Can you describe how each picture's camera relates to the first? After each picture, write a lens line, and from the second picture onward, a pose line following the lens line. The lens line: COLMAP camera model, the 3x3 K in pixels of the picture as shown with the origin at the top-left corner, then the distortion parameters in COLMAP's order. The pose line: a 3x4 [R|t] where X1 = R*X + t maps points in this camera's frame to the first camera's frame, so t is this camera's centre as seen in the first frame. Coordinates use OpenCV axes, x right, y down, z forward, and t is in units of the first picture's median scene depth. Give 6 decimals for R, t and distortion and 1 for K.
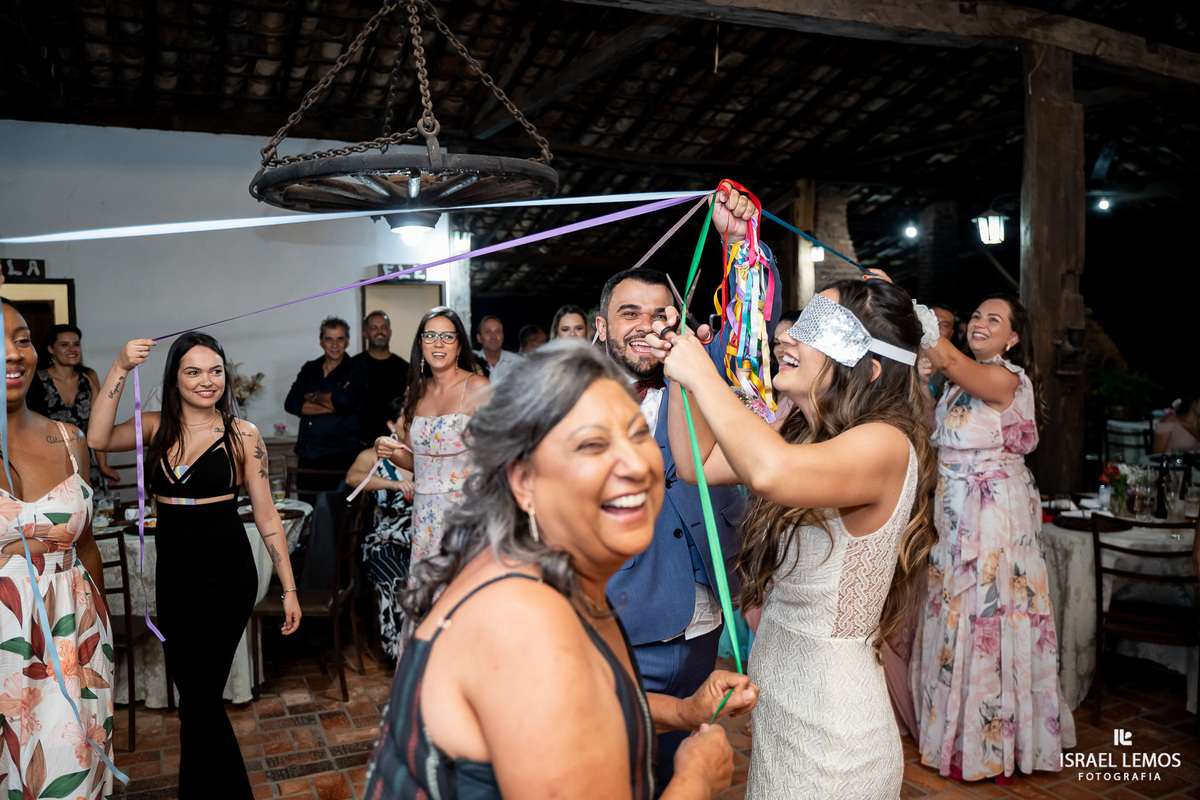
lens RADIAL K [[965.0, 0, 600.0], [0, 965.0, 400.0], [0, 0, 1]] dist [-0.110542, 0.086468]
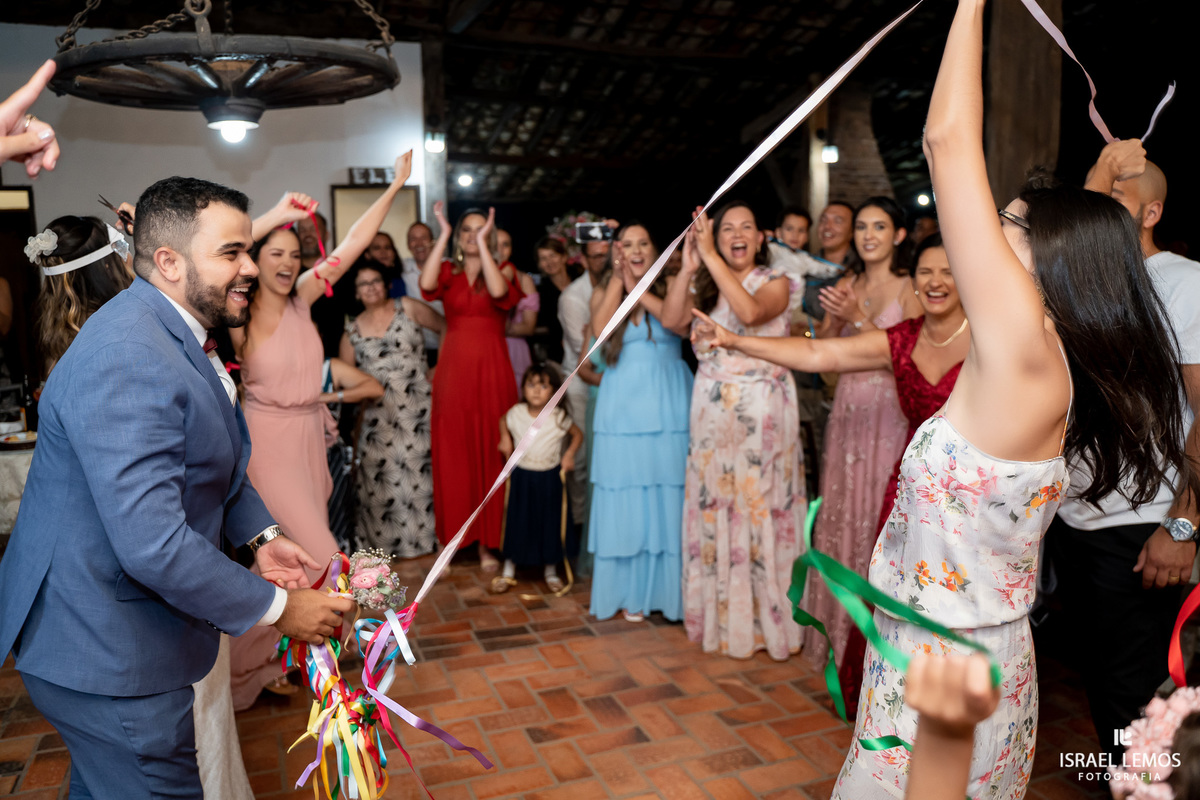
lens RADIAL K [[965.0, 0, 600.0], [0, 965.0, 400.0], [0, 0, 1]] dist [-0.110542, 0.086468]
pose [[0.996417, 0.014150, -0.083382, 0.120572], [-0.006205, 0.995479, 0.094783, -0.001433], [0.084346, -0.093926, 0.992000, 0.053976]]
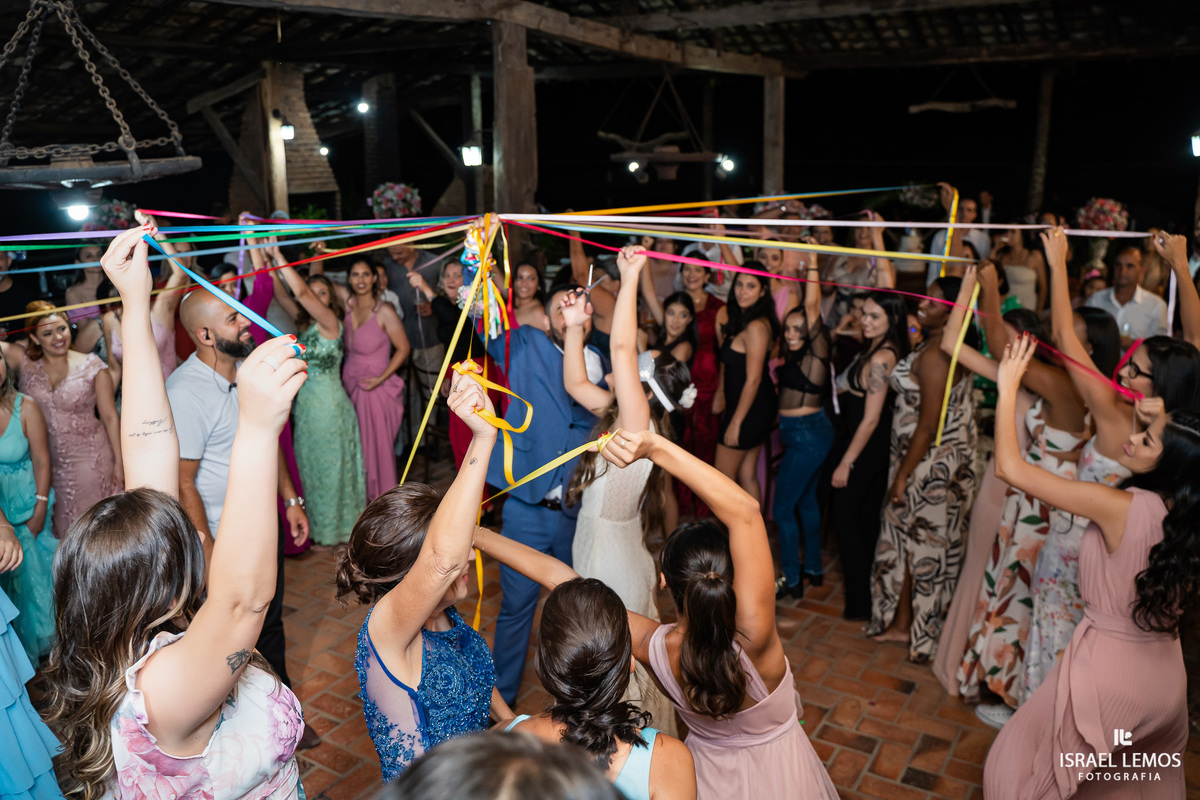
lens RADIAL K [[967.2, 0, 604.2], [0, 967.2, 395.4], [0, 0, 1]] dist [-0.110358, 0.087750]
pose [[0.818163, -0.136906, 0.558450, -0.178943], [0.032034, 0.980585, 0.193462, -0.078654], [-0.574093, -0.140394, 0.806664, -0.187302]]
